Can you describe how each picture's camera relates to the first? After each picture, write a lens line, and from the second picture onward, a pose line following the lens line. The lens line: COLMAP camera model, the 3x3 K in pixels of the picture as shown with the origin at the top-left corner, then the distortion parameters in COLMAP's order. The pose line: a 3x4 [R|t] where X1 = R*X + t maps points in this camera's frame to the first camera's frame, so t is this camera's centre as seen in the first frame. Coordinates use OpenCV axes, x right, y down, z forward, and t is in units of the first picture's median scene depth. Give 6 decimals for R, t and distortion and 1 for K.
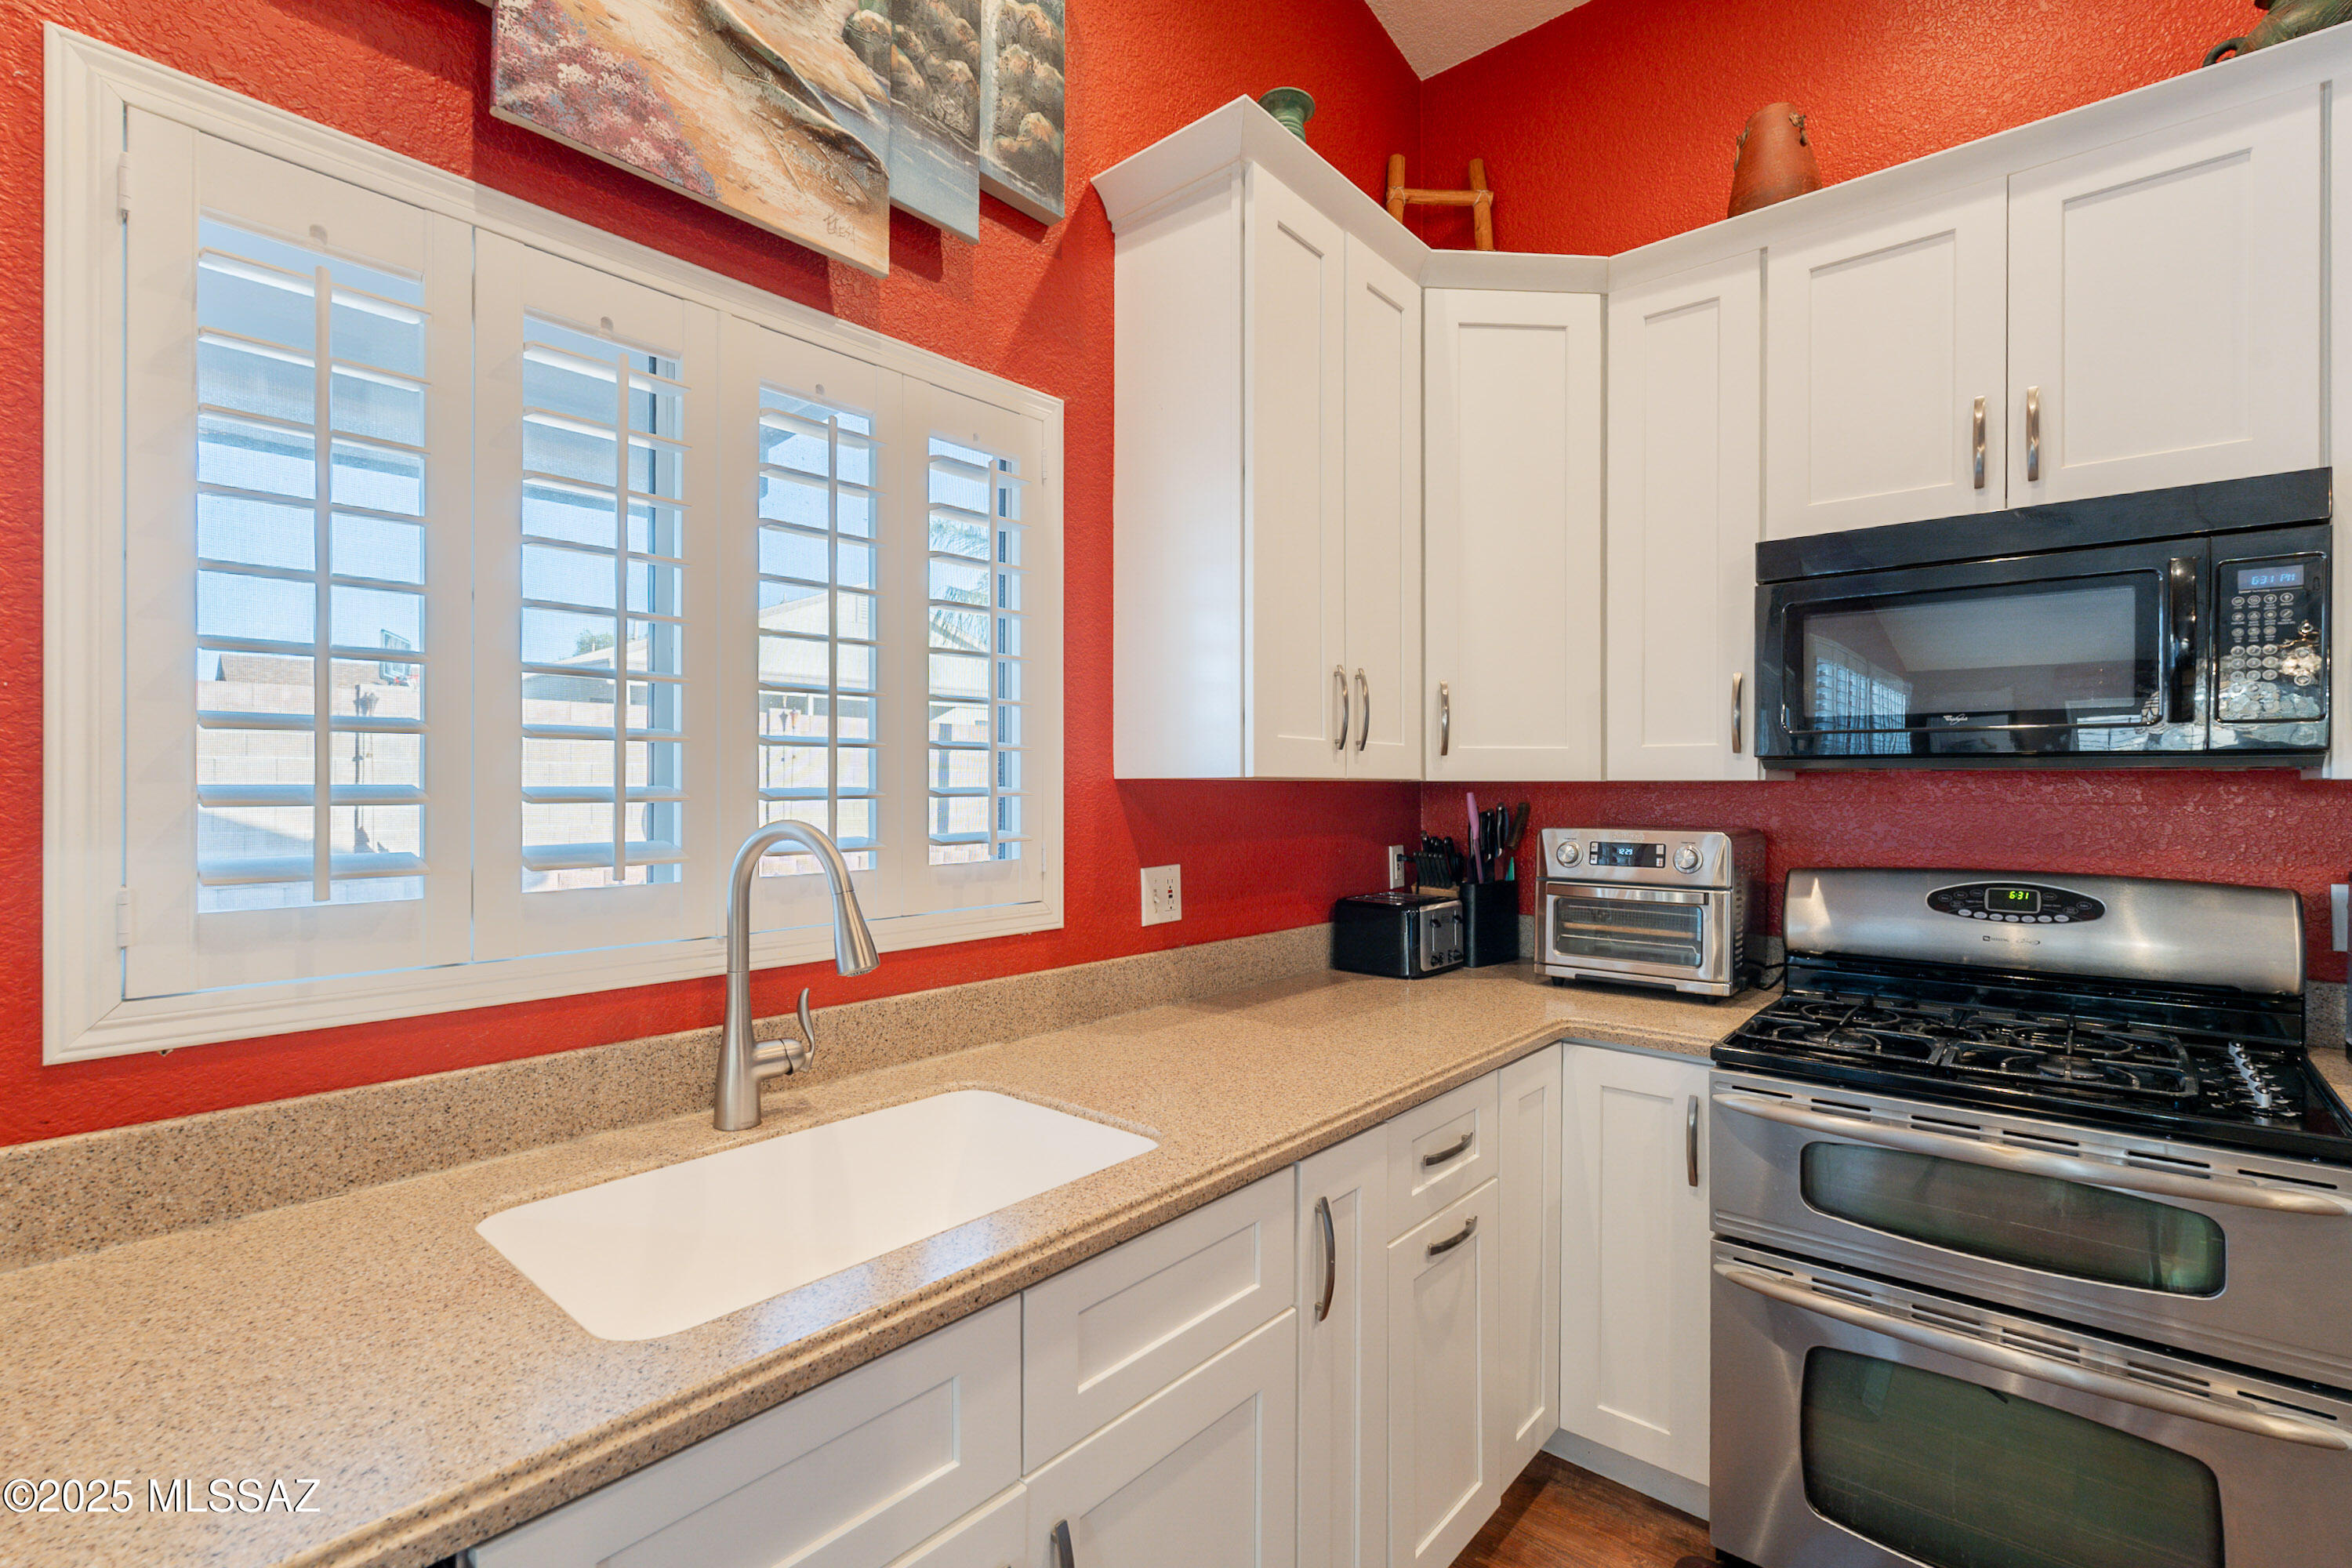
lens RADIAL K [[1059.9, 0, 1187.4], [0, 1059.9, 786.1], [0, 0, 1]] dist [-0.000654, 0.000060]
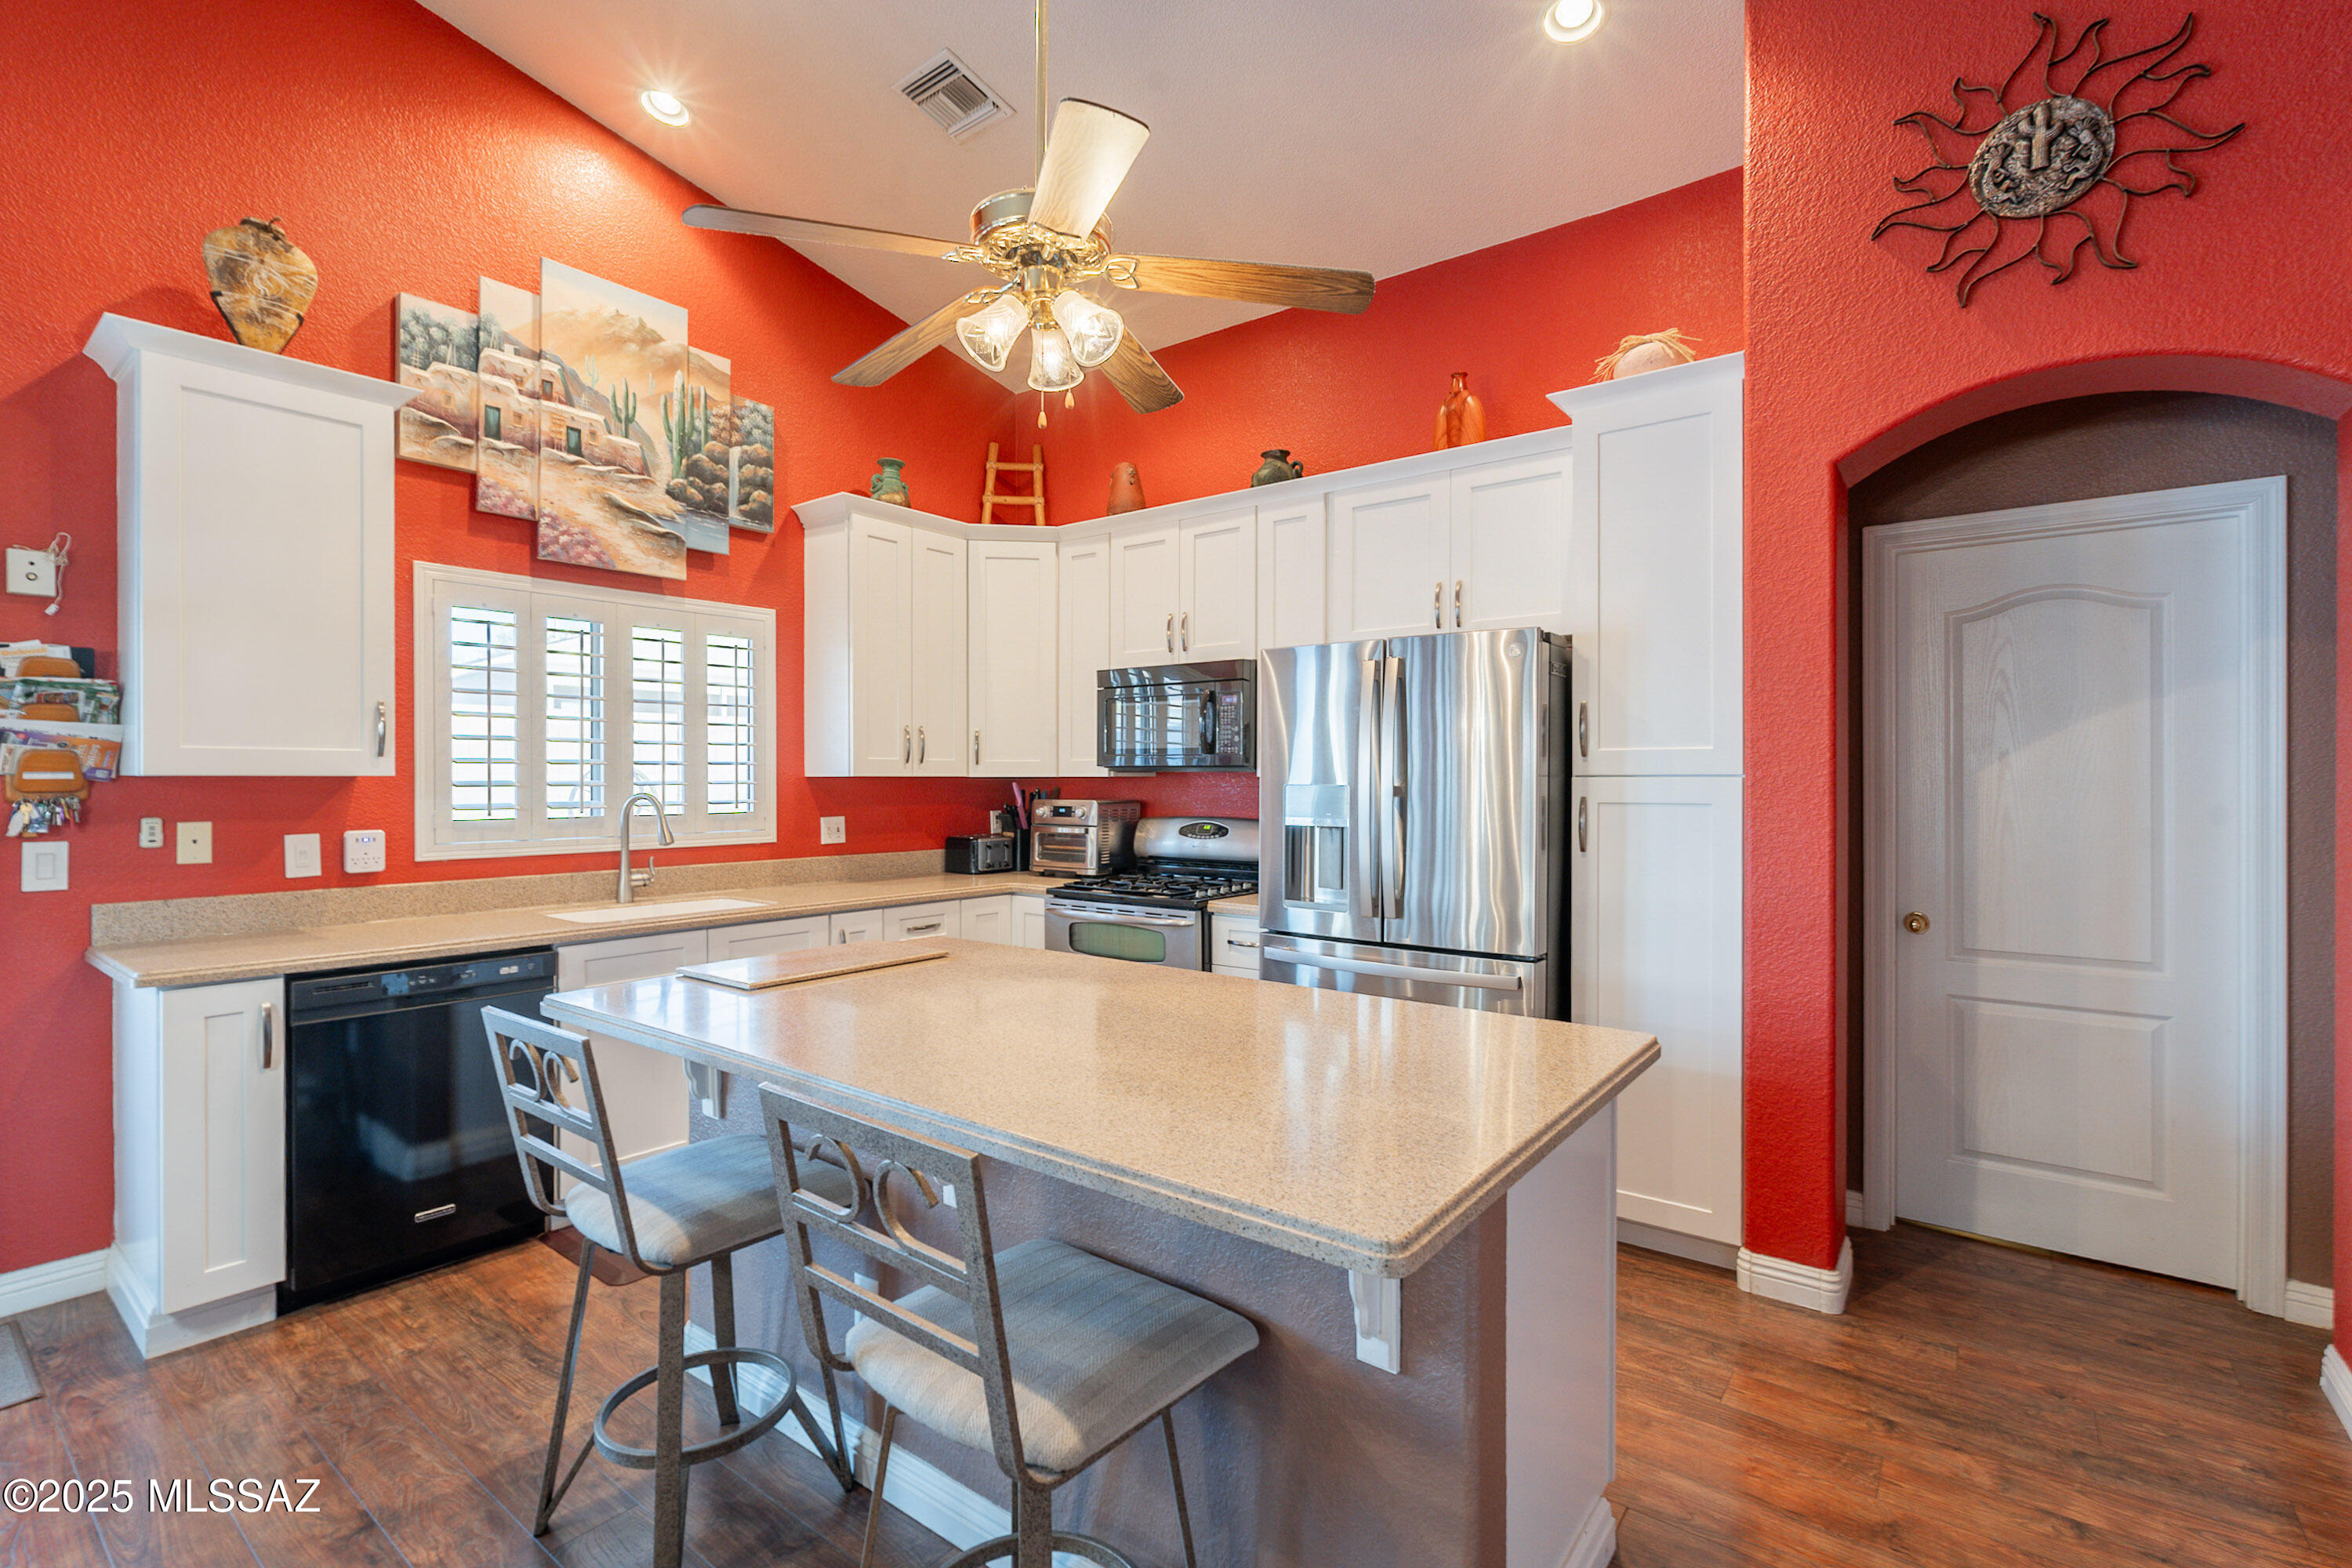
lens RADIAL K [[1050.2, 0, 1176.0], [0, 1050.2, 784.0], [0, 0, 1]] dist [-0.000813, -0.000575]
pose [[0.998713, -0.001920, 0.050684, 0.620401], [0.001542, 0.999971, 0.007490, -0.006445], [-0.050697, -0.007402, 0.998687, -1.284434]]
